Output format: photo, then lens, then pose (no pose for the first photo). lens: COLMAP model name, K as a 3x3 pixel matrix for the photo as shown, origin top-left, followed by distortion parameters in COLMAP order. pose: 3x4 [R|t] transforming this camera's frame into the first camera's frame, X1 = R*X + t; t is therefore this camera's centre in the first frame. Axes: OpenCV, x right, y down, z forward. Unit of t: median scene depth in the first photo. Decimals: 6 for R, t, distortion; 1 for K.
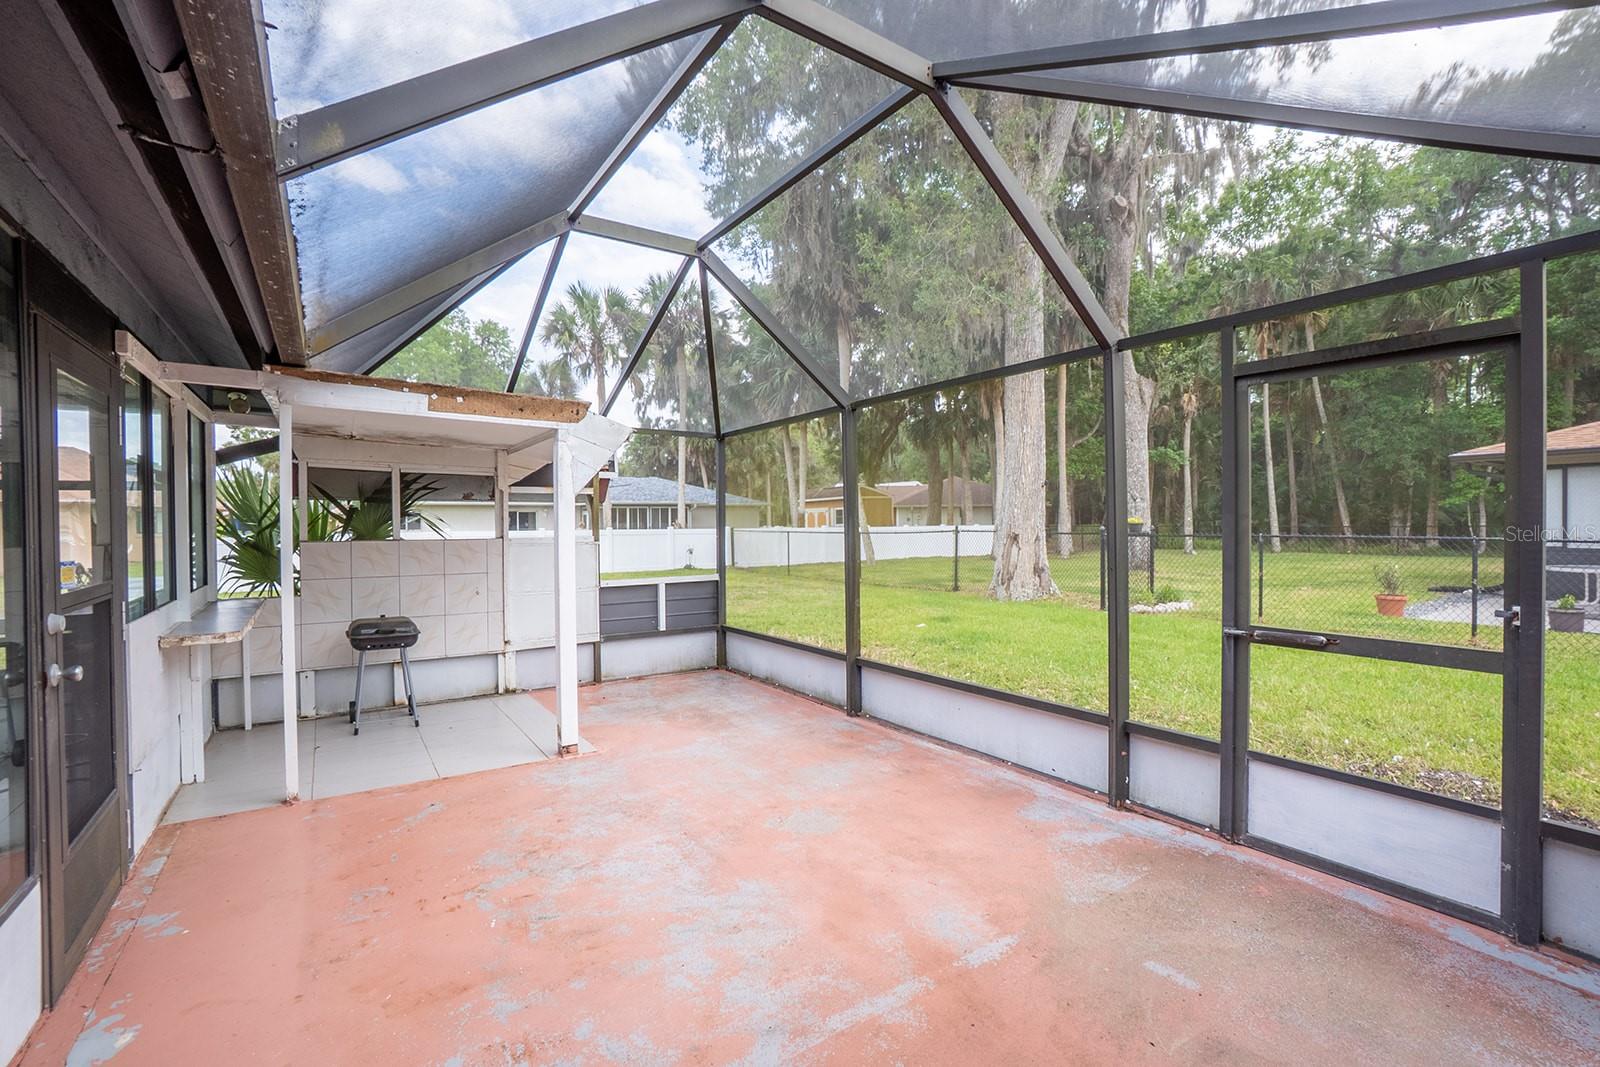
lens RADIAL K [[708.6, 0, 795.6], [0, 708.6, 524.3], [0, 0, 1]] dist [-0.042021, 0.007039]
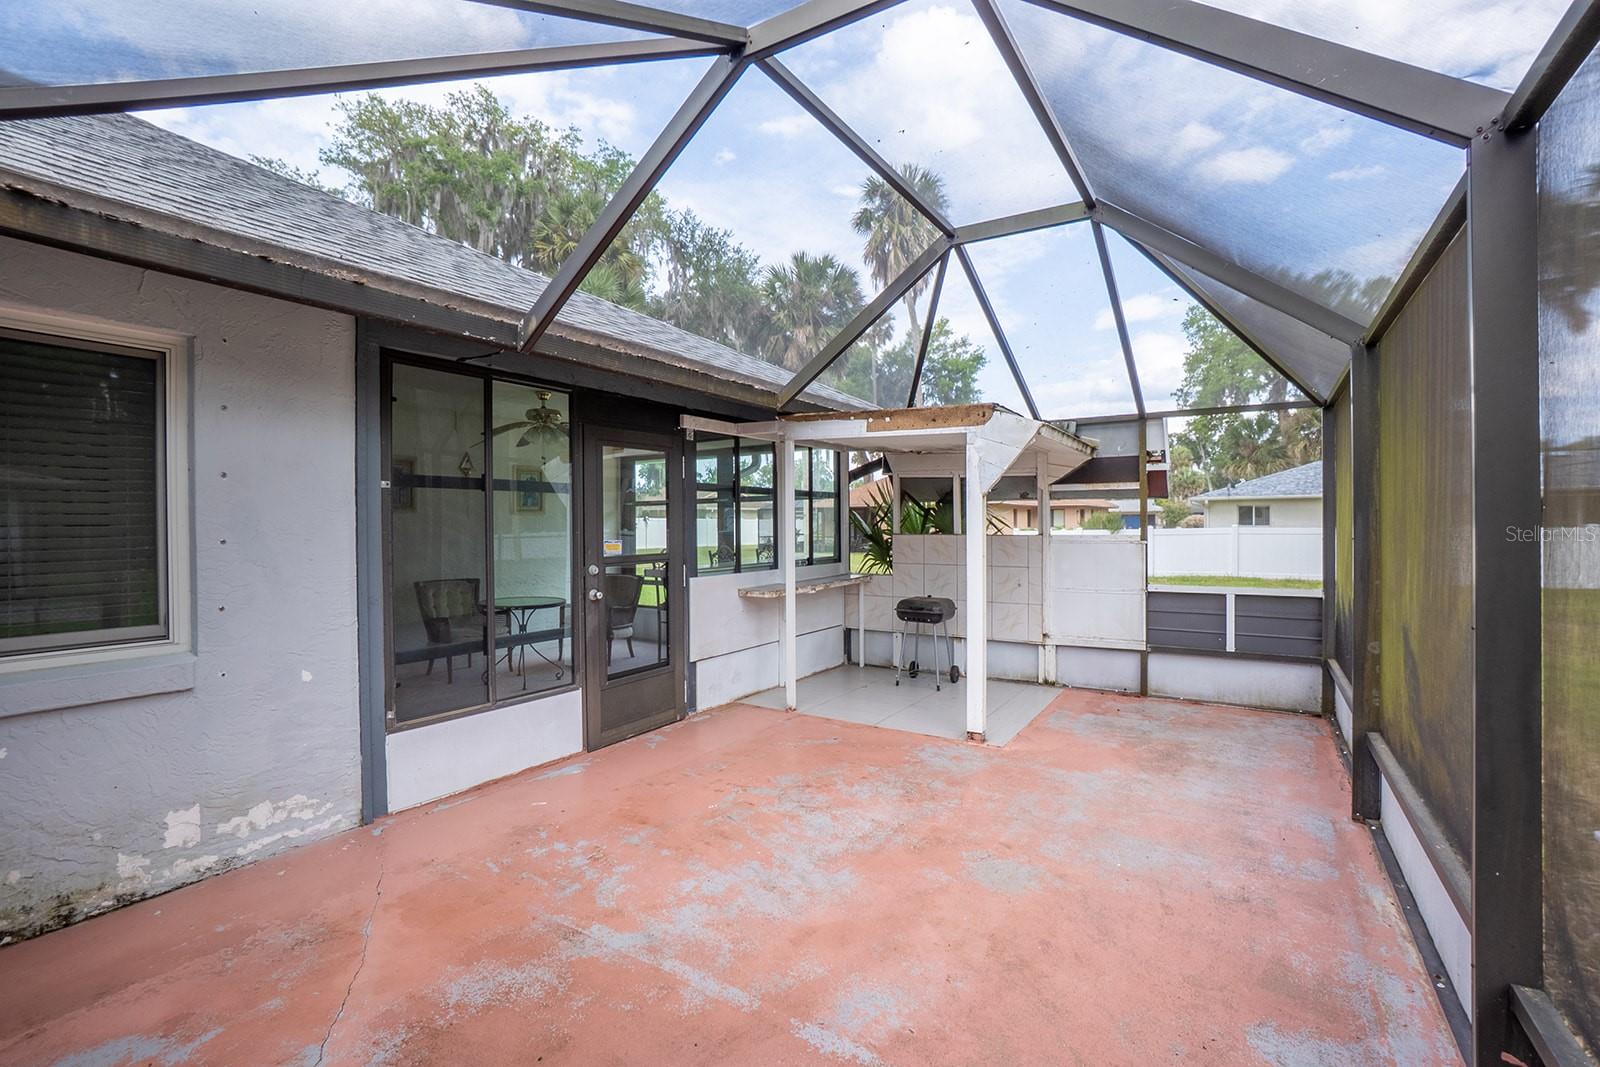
lens RADIAL K [[708.6, 0, 798.7], [0, 708.6, 526.7], [0, 0, 1]] dist [-0.042021, 0.007039]
pose [[0.396762, 0.006120, -0.917901, 0.541298], [0.001889, 0.999970, 0.007484, -0.001939], [0.917919, -0.004703, 0.396739, 0.342139]]
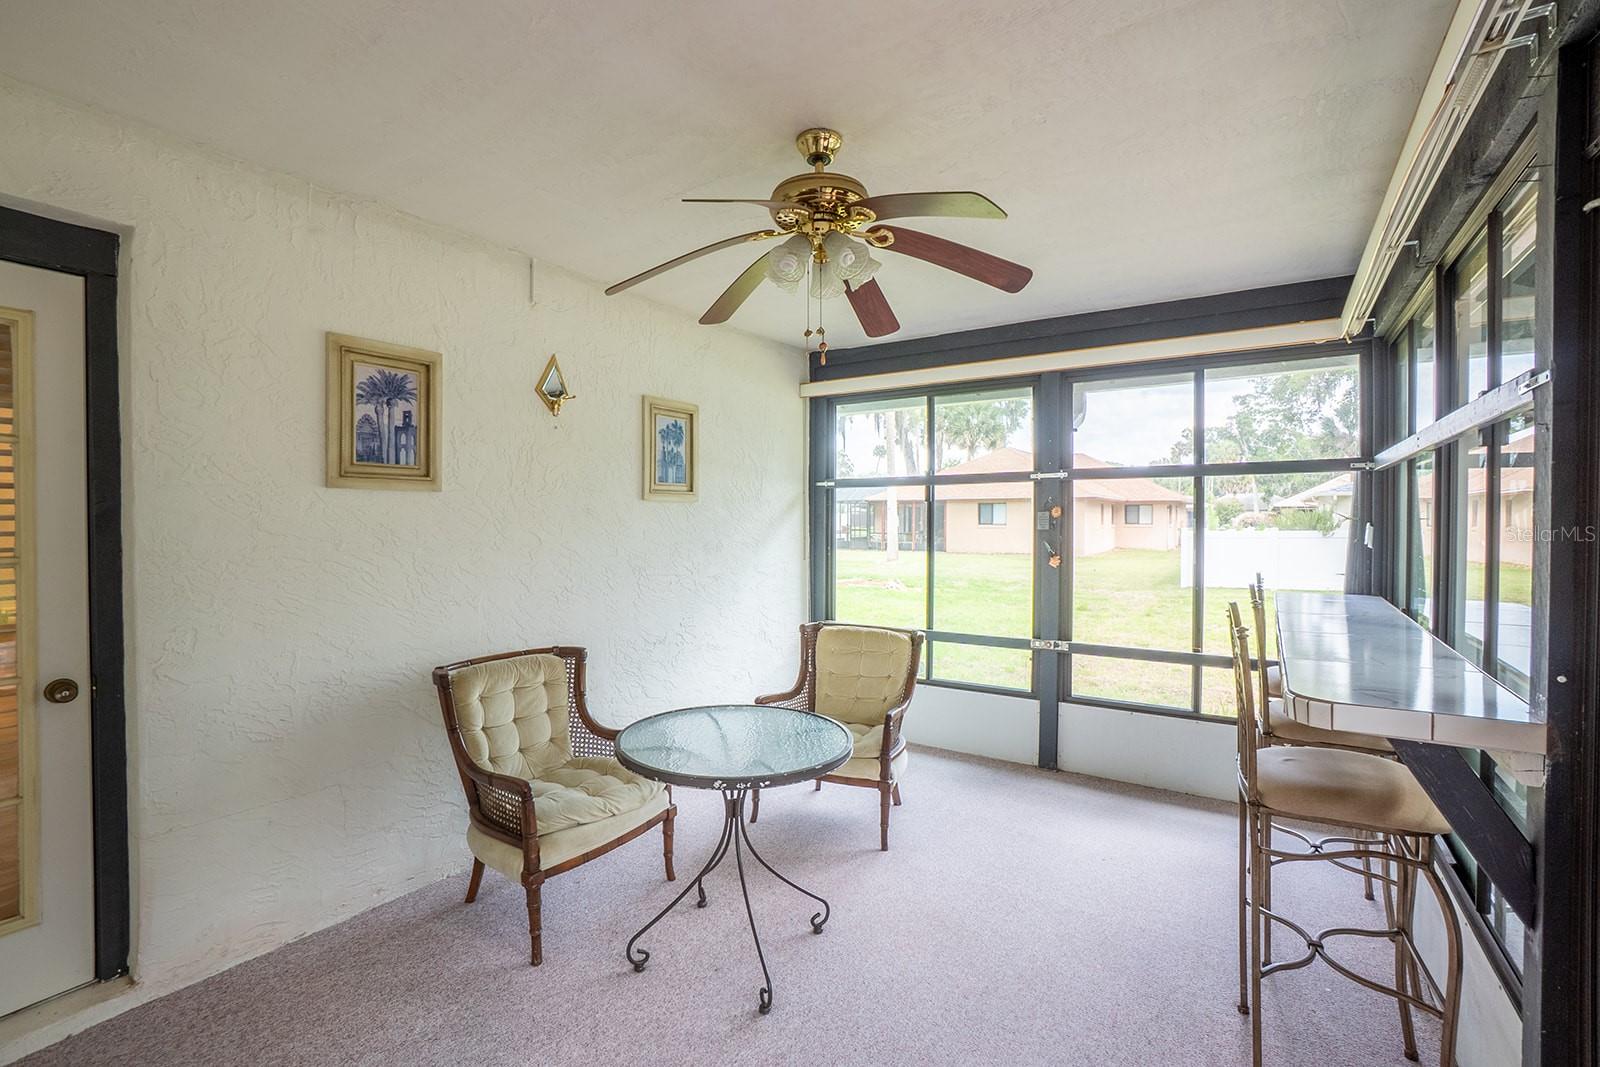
lens RADIAL K [[708.6, 0, 801.1], [0, 708.6, 525.5], [0, 0, 1]] dist [-0.042021, 0.007039]
pose [[0.391676, 0.015010, -0.919981, -0.485517], [-0.006576, 0.999887, 0.013514, -0.002560], [0.920080, 0.000757, 0.391730, 0.235914]]
